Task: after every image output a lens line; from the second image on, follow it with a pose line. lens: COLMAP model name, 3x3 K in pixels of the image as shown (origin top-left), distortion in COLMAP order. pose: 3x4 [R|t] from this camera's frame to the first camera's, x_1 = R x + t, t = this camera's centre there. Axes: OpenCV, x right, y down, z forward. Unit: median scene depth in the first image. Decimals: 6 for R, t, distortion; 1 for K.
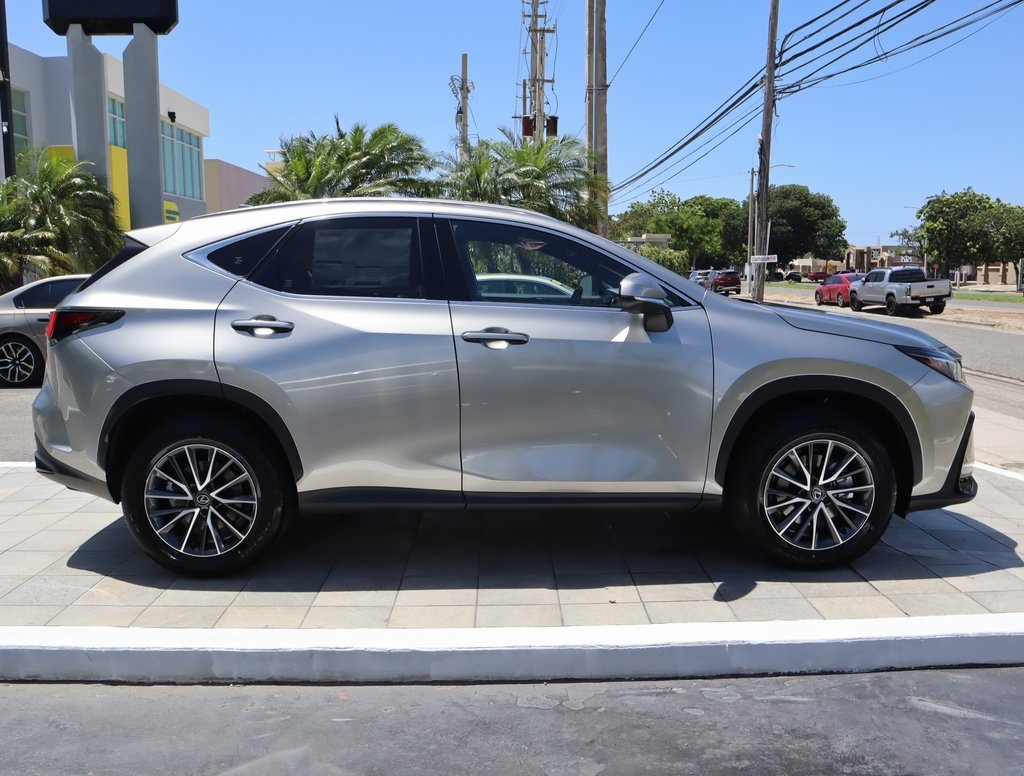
lens RADIAL K [[834.8, 0, 533.5], [0, 834.8, 390.4], [0, 0, 1]] dist [-0.075727, 0.001638]
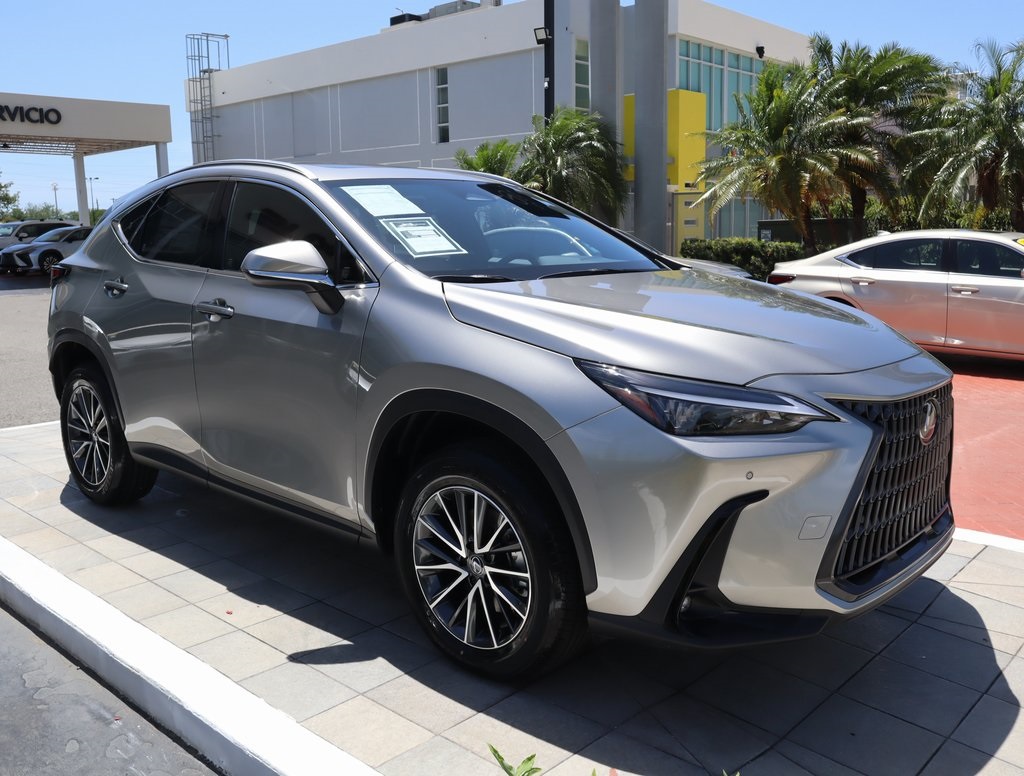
lens RADIAL K [[931.1, 0, 528.7], [0, 931.1, 387.5], [0, 0, 1]] dist [-0.038720, 0.022553]
pose [[0.713704, 0.118864, -0.690288, 0.919675], [-0.093462, 0.992844, 0.074331, -0.086251], [0.694184, 0.011465, 0.719706, 0.487460]]
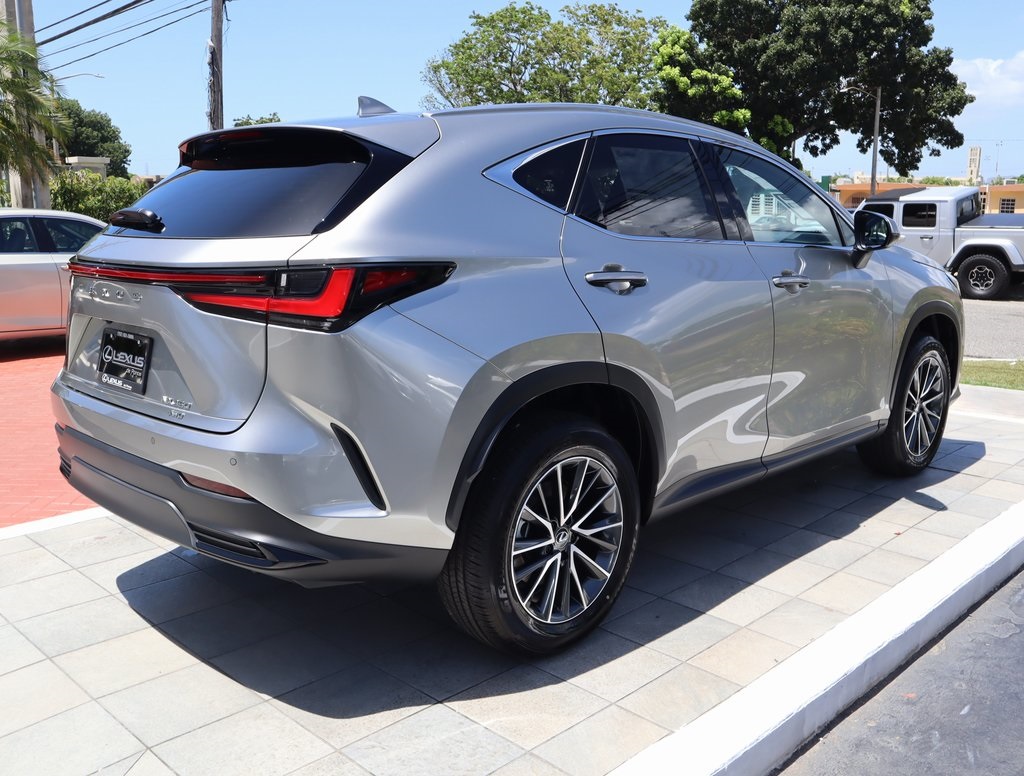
lens RADIAL K [[931.1, 0, 528.7], [0, 931.1, 387.5], [0, 0, 1]] dist [-0.038720, 0.022553]
pose [[0.720574, -0.127635, 0.681530, -0.933510], [0.091495, 0.991820, 0.089009, -0.063153], [-0.687315, -0.001781, 0.726357, 0.457926]]
